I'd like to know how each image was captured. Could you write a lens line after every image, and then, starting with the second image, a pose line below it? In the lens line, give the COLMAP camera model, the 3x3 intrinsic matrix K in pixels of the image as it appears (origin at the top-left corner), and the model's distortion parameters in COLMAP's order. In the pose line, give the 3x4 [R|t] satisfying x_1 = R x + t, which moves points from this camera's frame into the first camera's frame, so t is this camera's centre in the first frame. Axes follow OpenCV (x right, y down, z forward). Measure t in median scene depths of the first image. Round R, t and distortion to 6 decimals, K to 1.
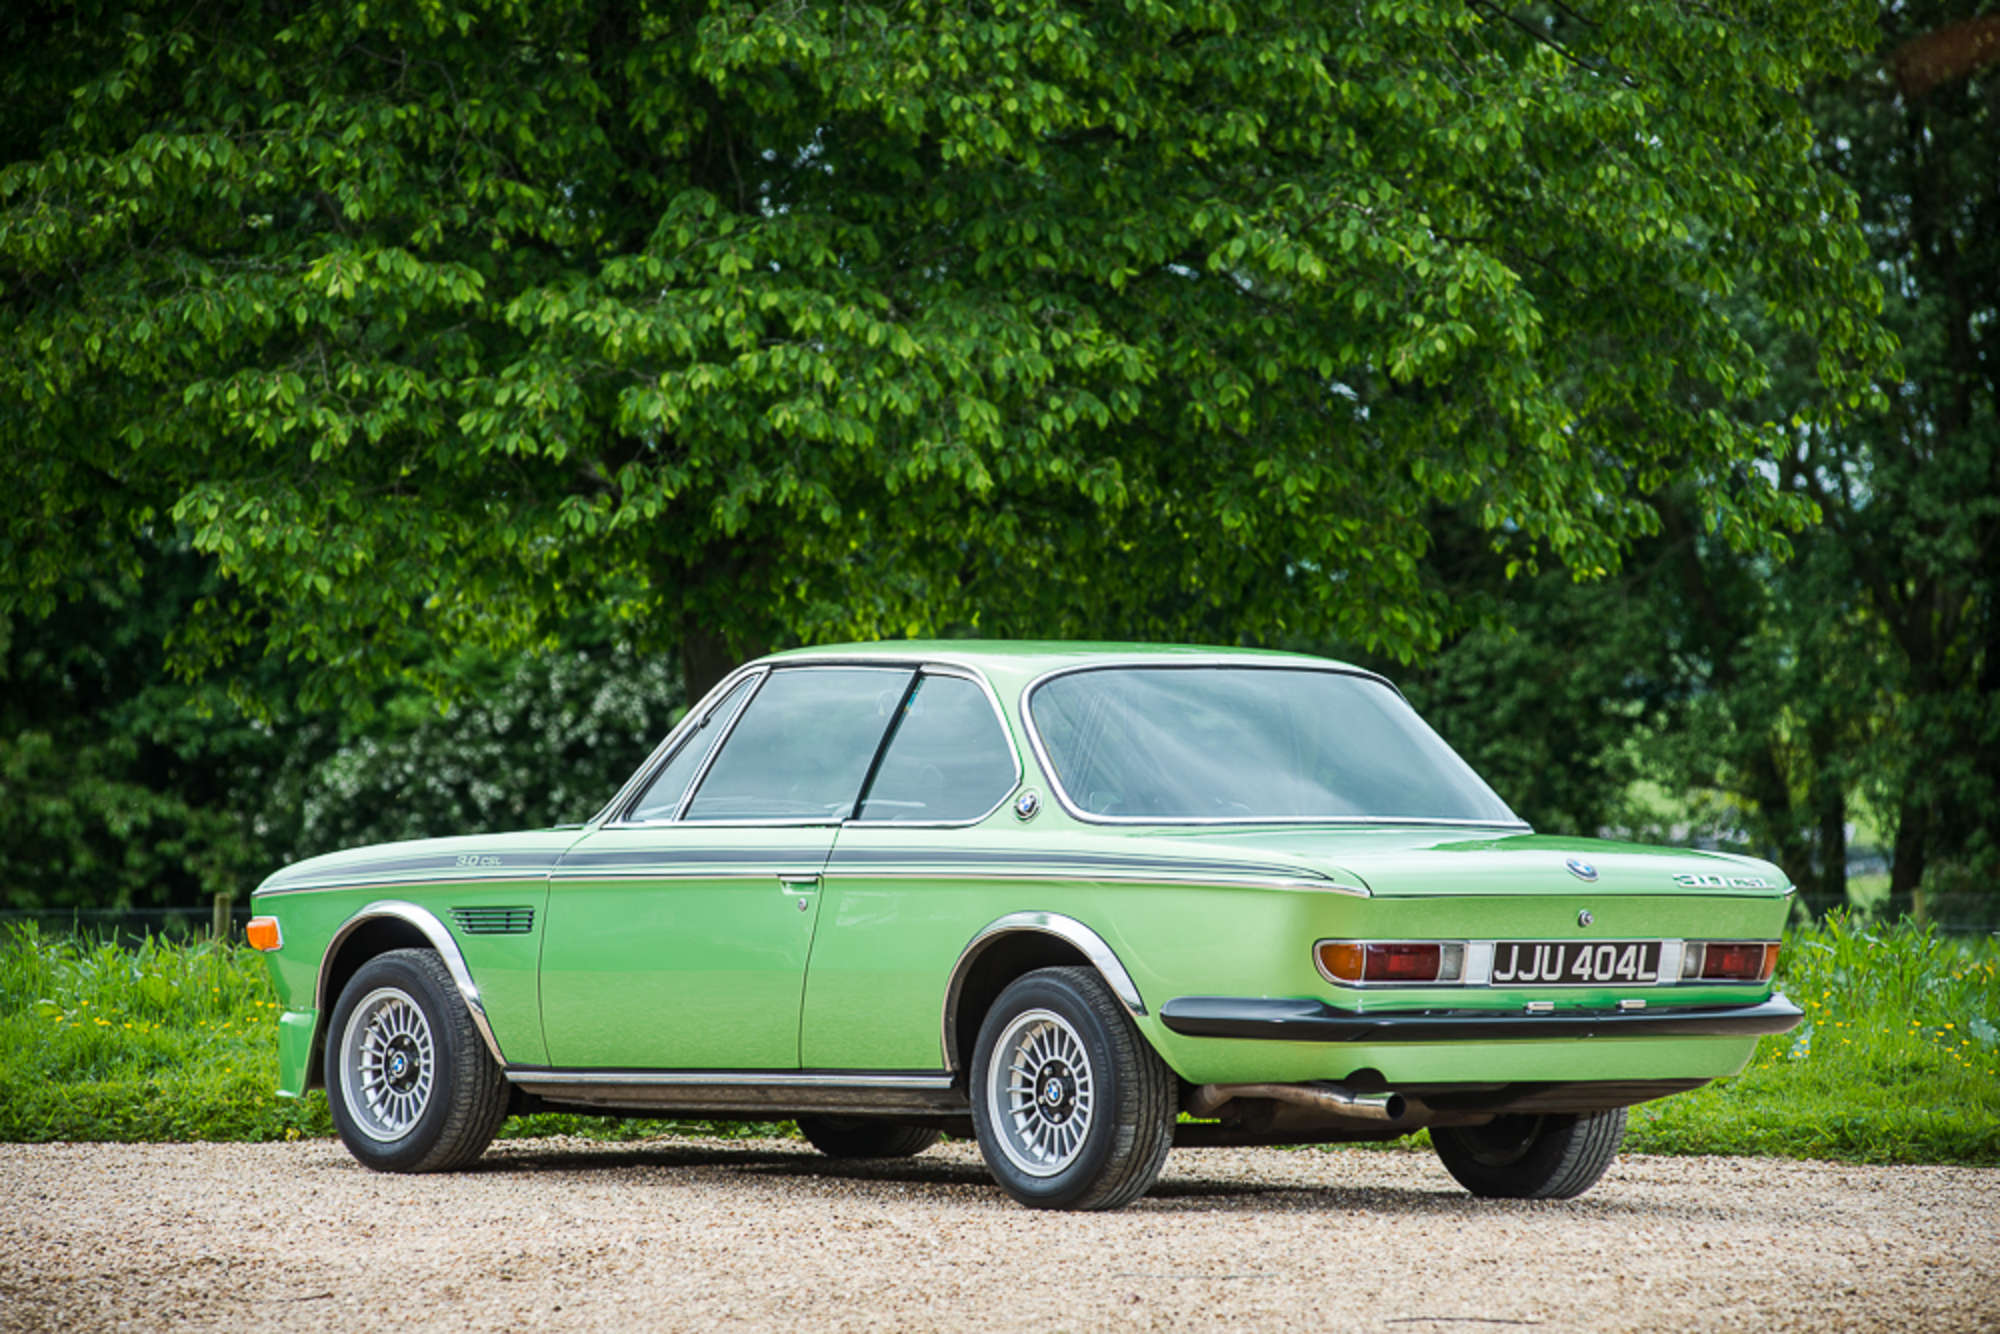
lens RADIAL K [[9628.8, 0, 1000.0], [0, 9628.8, 667.0], [0, 0, 1]] dist [1.169437, 8.084800]
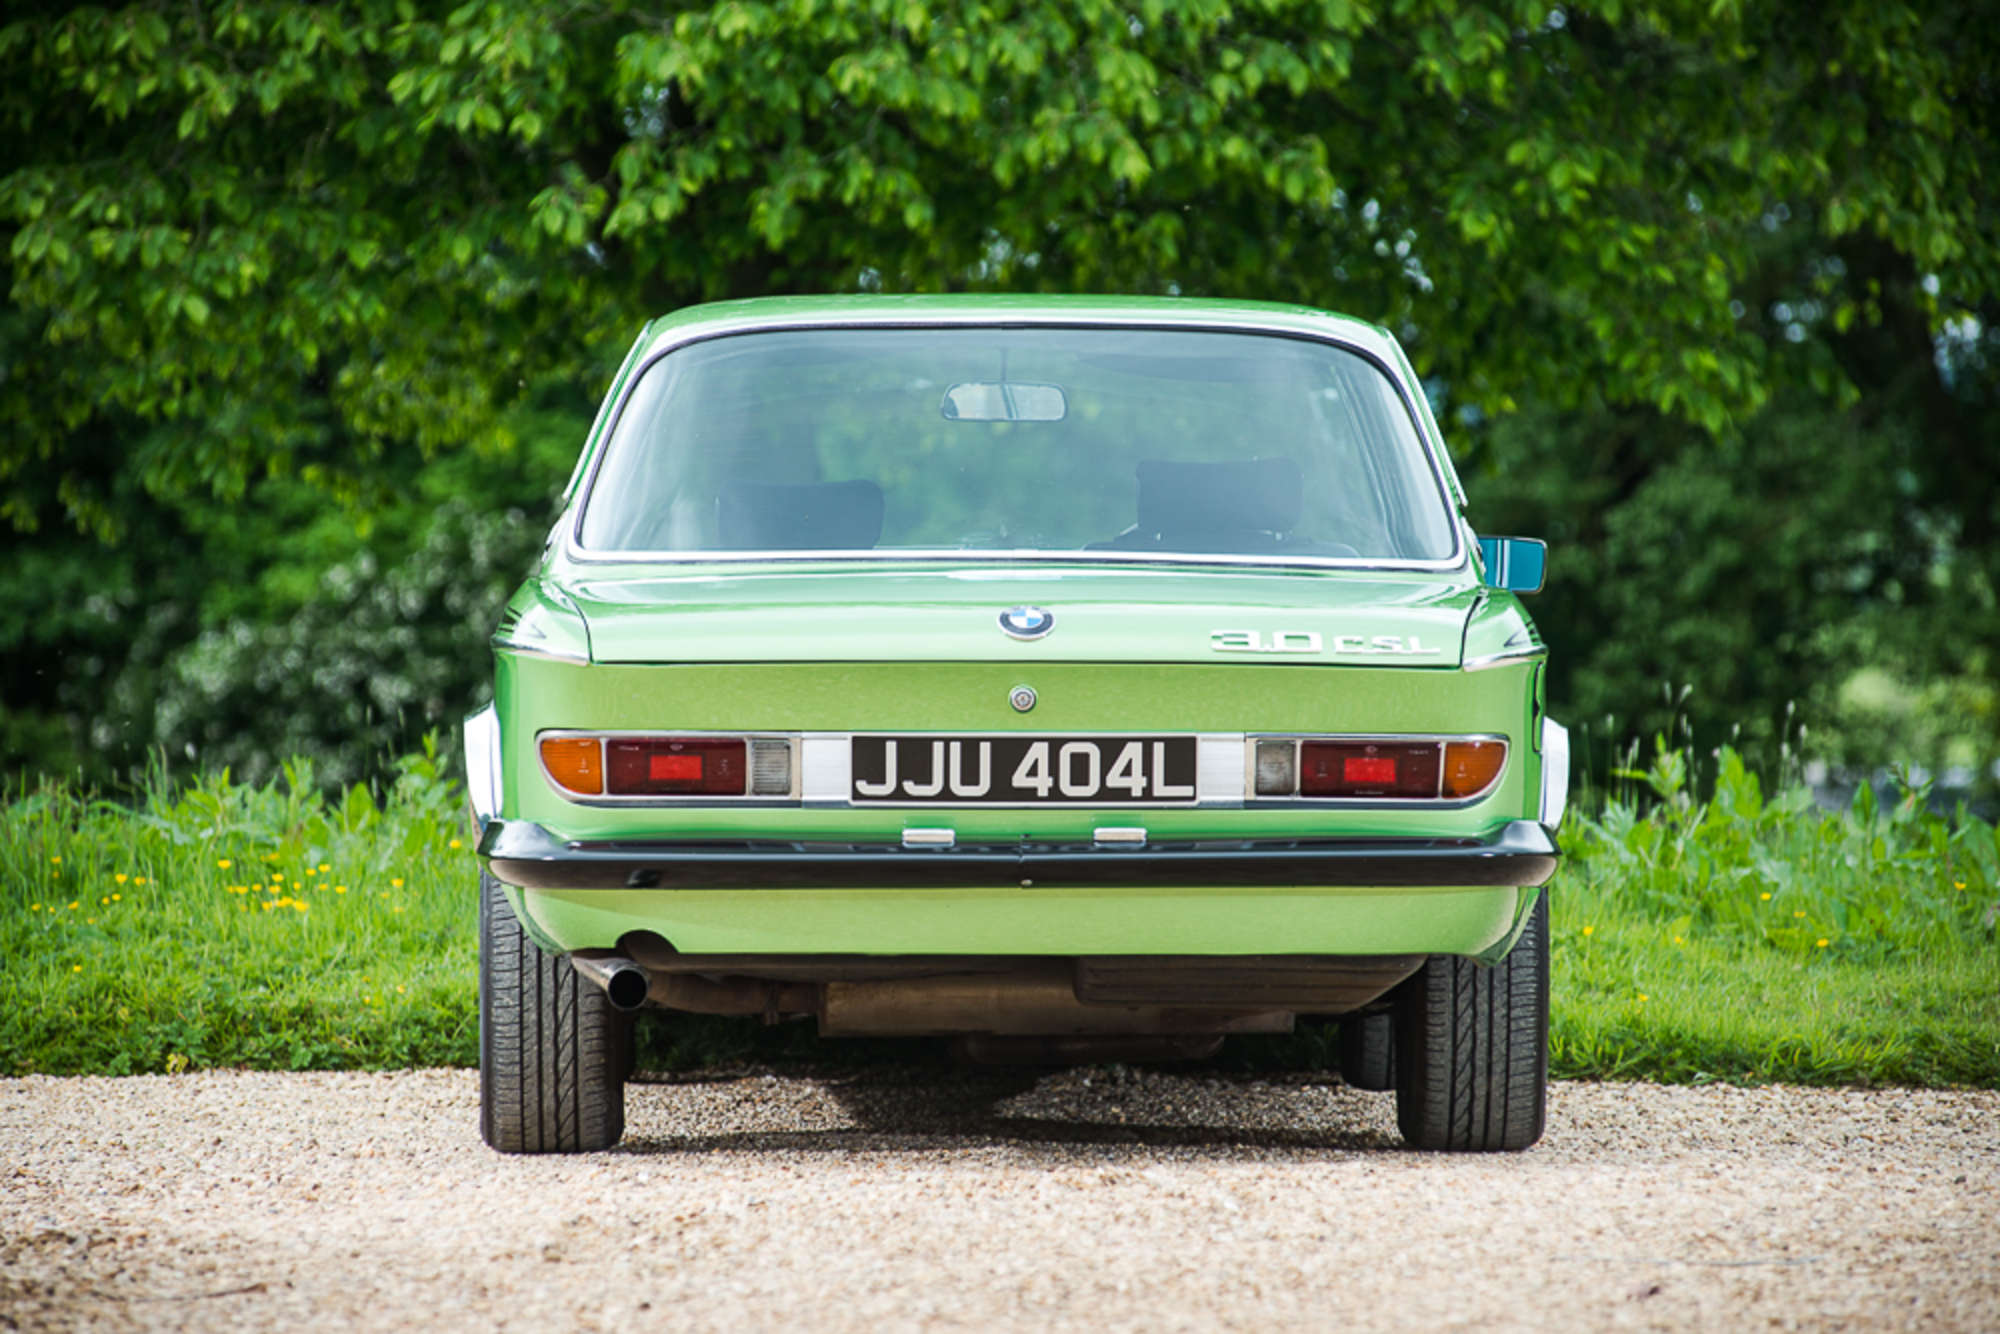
lens RADIAL K [[11576.7, 0, 1005.9], [0, 11576.7, 677.3], [0, 0, 1]] dist [2.270362, 21.985375]
pose [[0.999990, -0.004196, 0.001538, -0.012511], [0.004183, 0.999958, 0.008214, 0.011078], [-0.001573, -0.008208, 0.999965, 0.144125]]
